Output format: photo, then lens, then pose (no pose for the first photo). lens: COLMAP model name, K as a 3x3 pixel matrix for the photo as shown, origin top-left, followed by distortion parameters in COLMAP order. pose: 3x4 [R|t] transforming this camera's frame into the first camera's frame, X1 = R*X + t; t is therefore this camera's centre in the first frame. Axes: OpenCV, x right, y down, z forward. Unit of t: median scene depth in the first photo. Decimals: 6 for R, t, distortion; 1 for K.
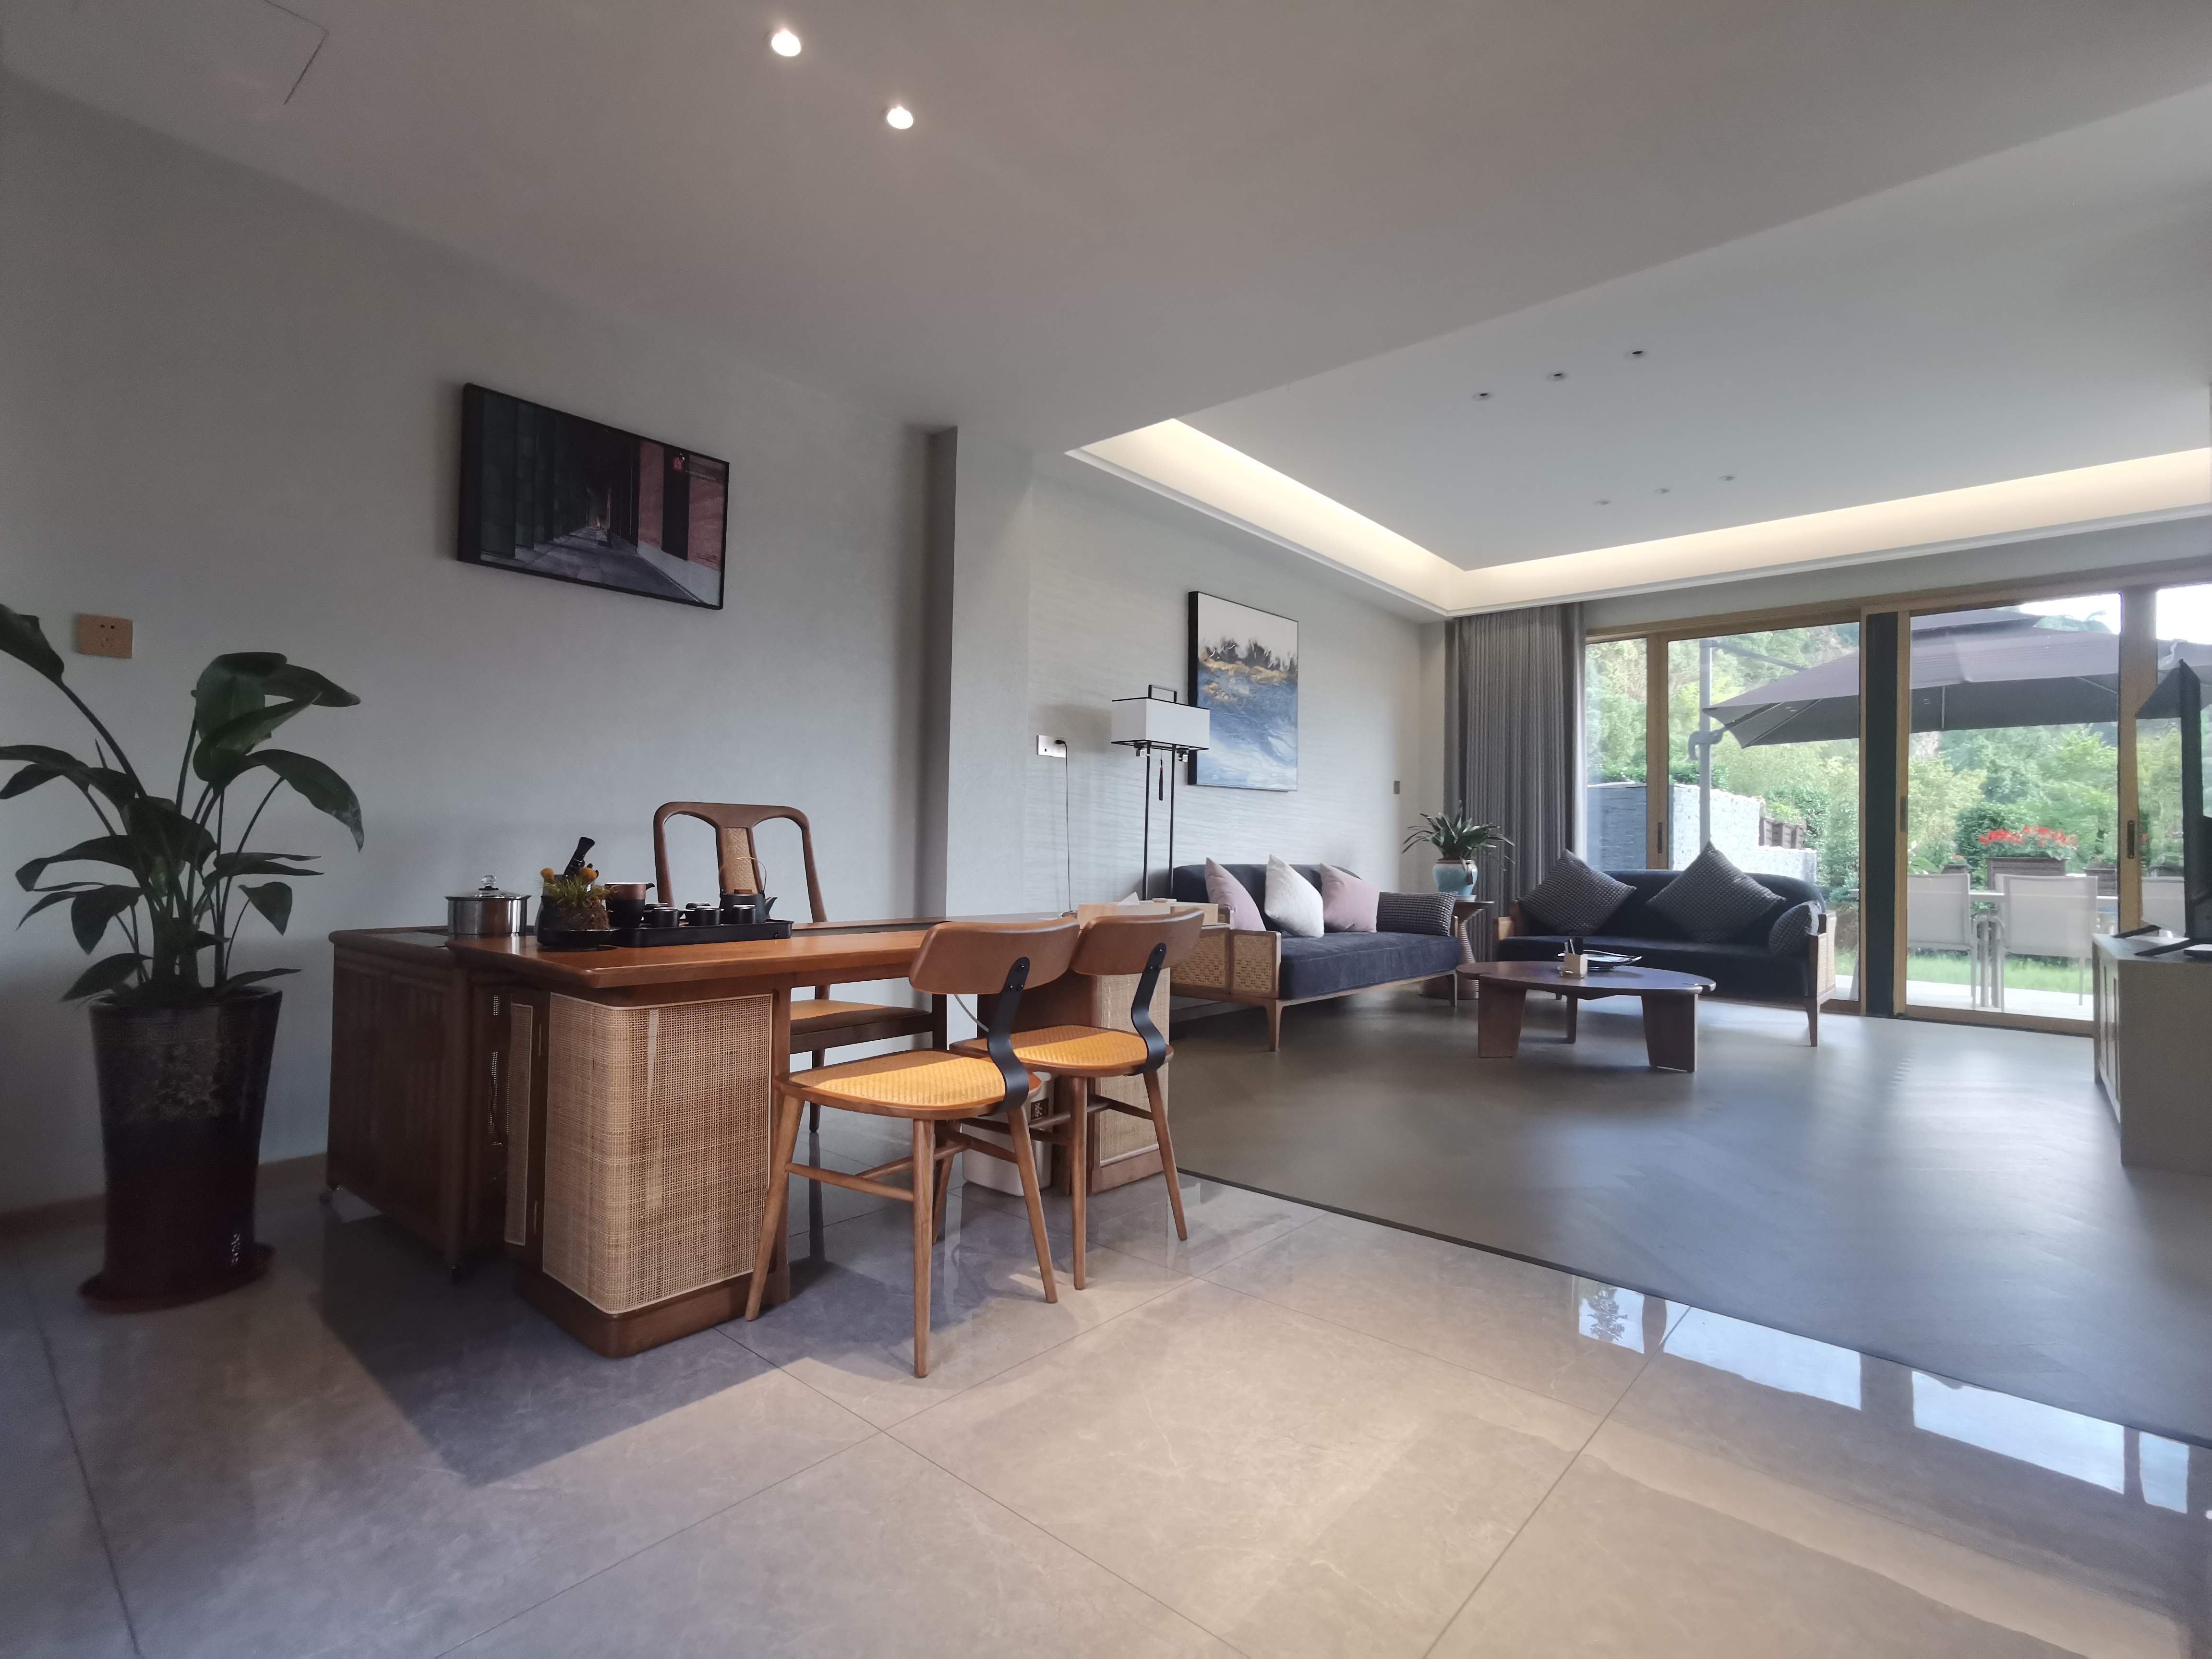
lens RADIAL K [[1058.0, 0, 1103.7], [0, 1058.0, 823.9], [0, 0, 1]] dist [0.001504, 0.000304]
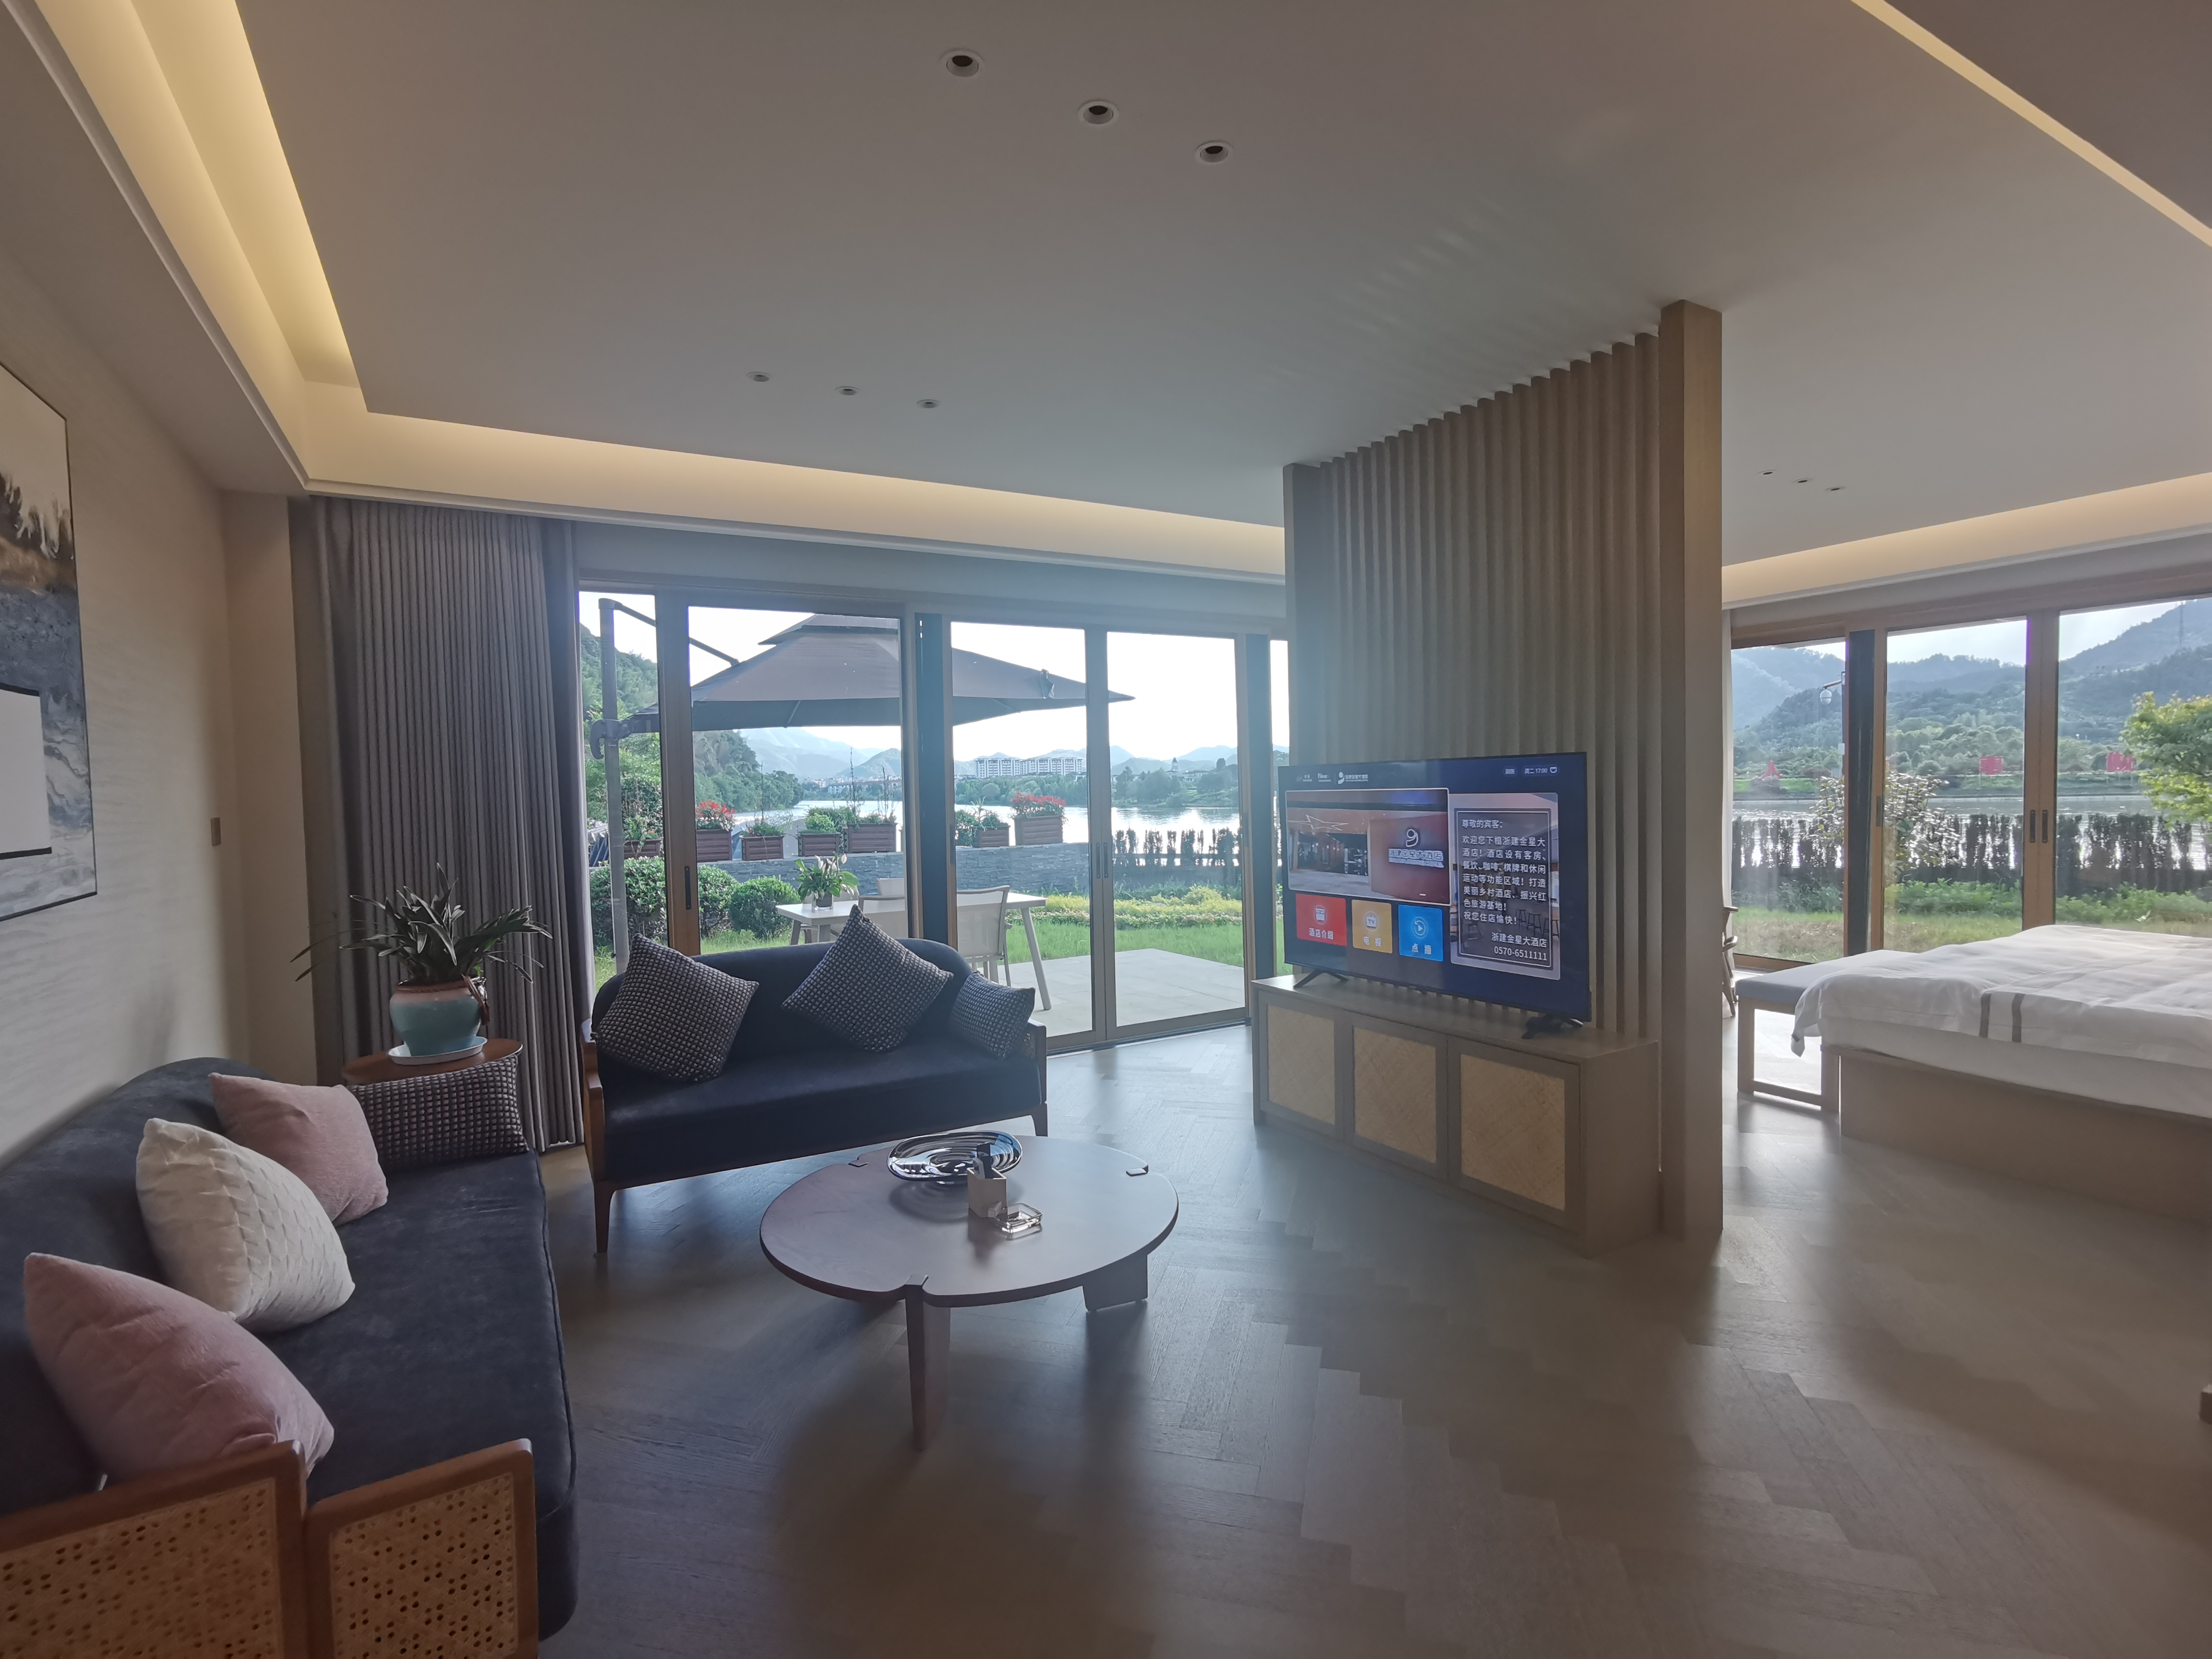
lens RADIAL K [[1058.0, 0, 1107.4], [0, 1058.0, 827.3], [0, 0, 1]] dist [0.001504, 0.000304]
pose [[0.326852, -0.062823, 0.942985, -0.046532], [0.008080, 0.997937, 0.063684, -0.075038], [-0.945041, -0.013196, 0.326686, 0.554847]]
